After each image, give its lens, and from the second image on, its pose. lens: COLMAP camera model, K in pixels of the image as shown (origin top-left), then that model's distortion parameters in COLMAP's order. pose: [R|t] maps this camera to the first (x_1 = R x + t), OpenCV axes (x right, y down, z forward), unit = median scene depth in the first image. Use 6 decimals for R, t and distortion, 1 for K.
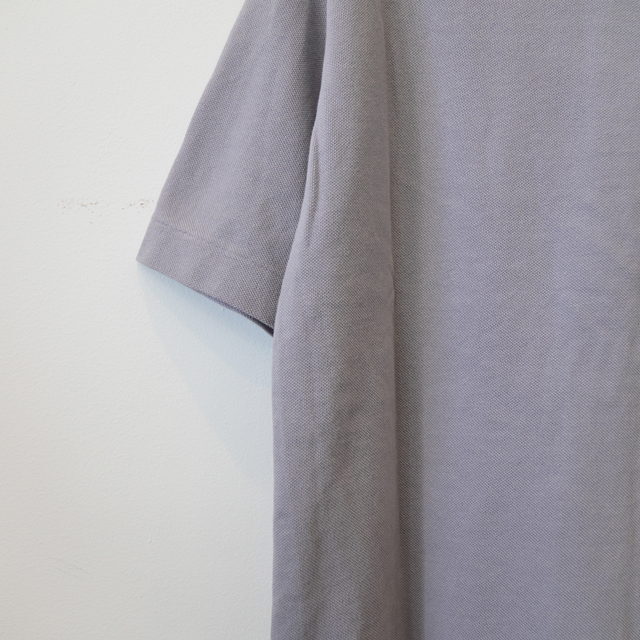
lens RADIAL K [[734.3, 0, 319.8], [0, 734.3, 321.9], [0, 0, 1]] dist [-0.058344, 0.000000]
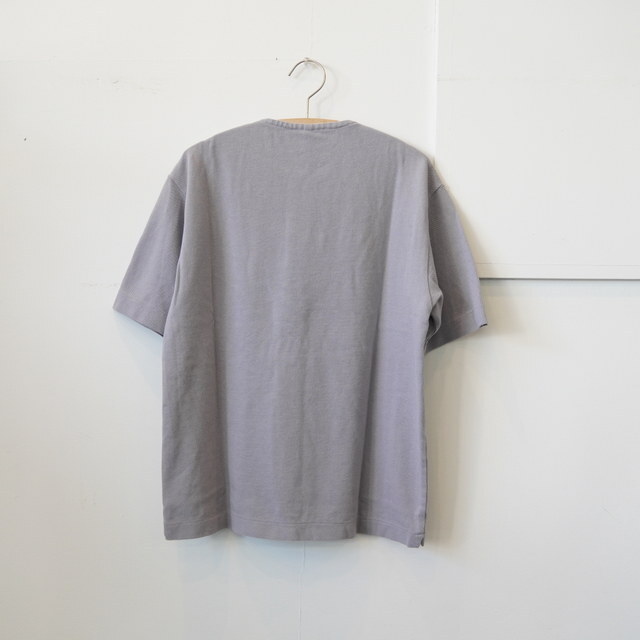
lens RADIAL K [[734.3, 0, 320.4], [0, 734.3, 318.7], [0, 0, 1]] dist [-0.058344, 0.000000]
pose [[0.999989, -0.002067, -0.004224, 0.500958], [0.001999, 0.999870, -0.015996, -0.009078], [0.004256, 0.015988, 0.999863, -1.589188]]
